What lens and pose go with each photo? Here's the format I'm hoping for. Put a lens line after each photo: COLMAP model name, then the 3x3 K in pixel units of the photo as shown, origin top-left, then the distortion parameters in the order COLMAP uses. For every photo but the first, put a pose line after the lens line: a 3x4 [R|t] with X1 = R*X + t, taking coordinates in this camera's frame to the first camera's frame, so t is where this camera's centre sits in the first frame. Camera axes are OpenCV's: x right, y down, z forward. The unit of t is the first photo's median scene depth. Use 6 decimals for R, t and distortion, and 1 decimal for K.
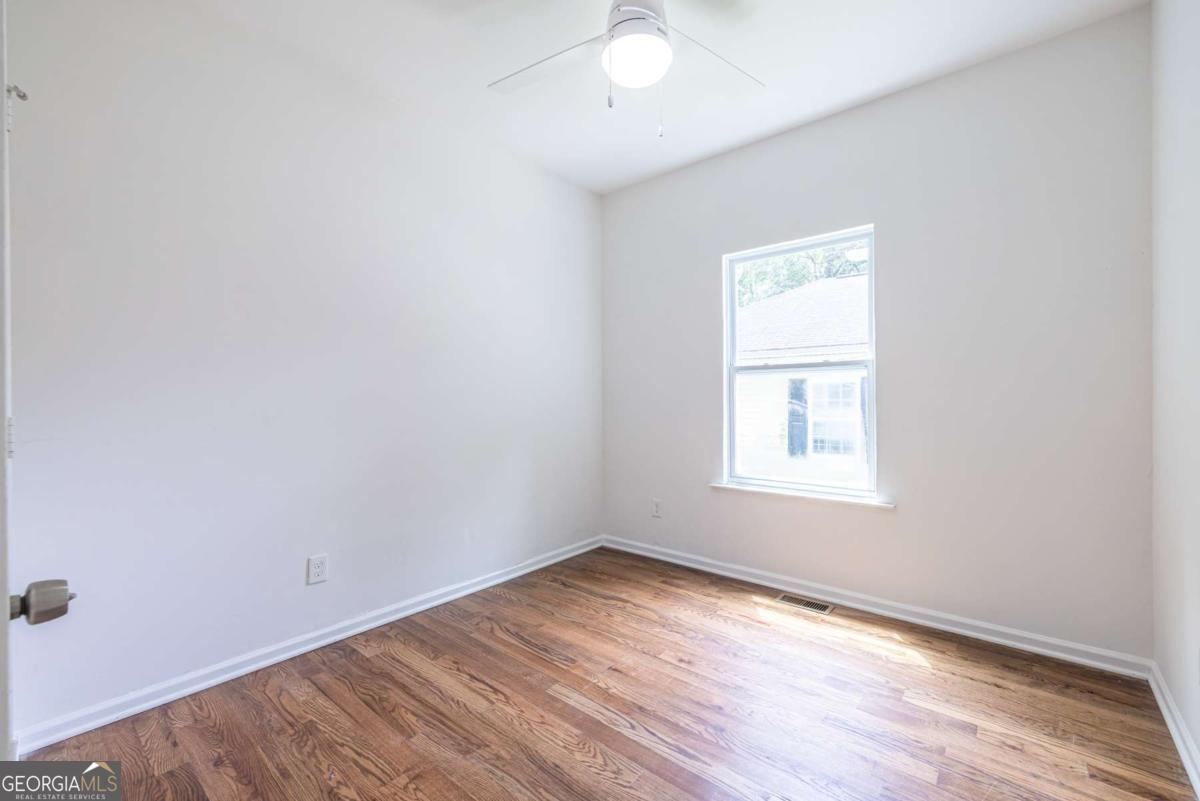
lens RADIAL K [[500.9, 0, 598.2], [0, 500.9, 399.5], [0, 0, 1]] dist [-0.002645, 0.001336]
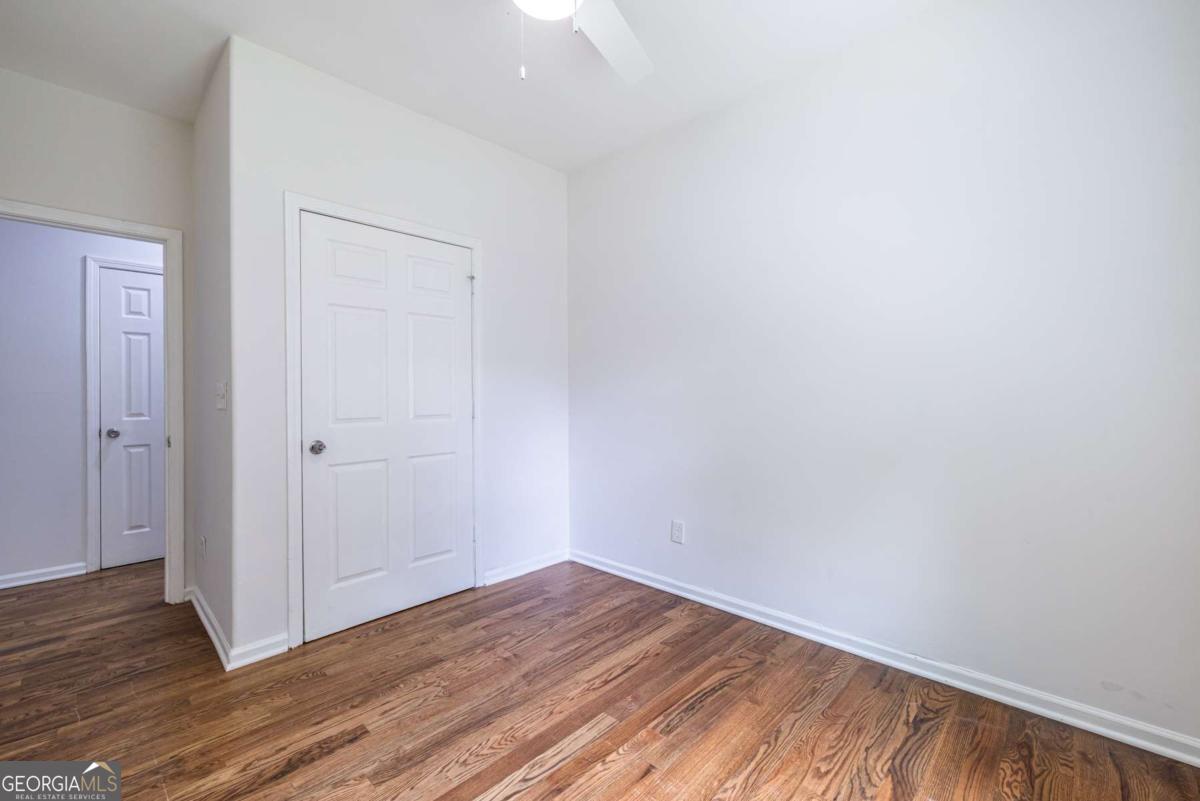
lens RADIAL K [[500.9, 0, 597.7], [0, 500.9, 394.9], [0, 0, 1]] dist [-0.002645, 0.001336]
pose [[-0.054234, 0.009577, -0.998482, 0.730306], [-0.002326, 0.999950, 0.009717, -0.007555], [0.998526, 0.002850, -0.054209, 0.940644]]
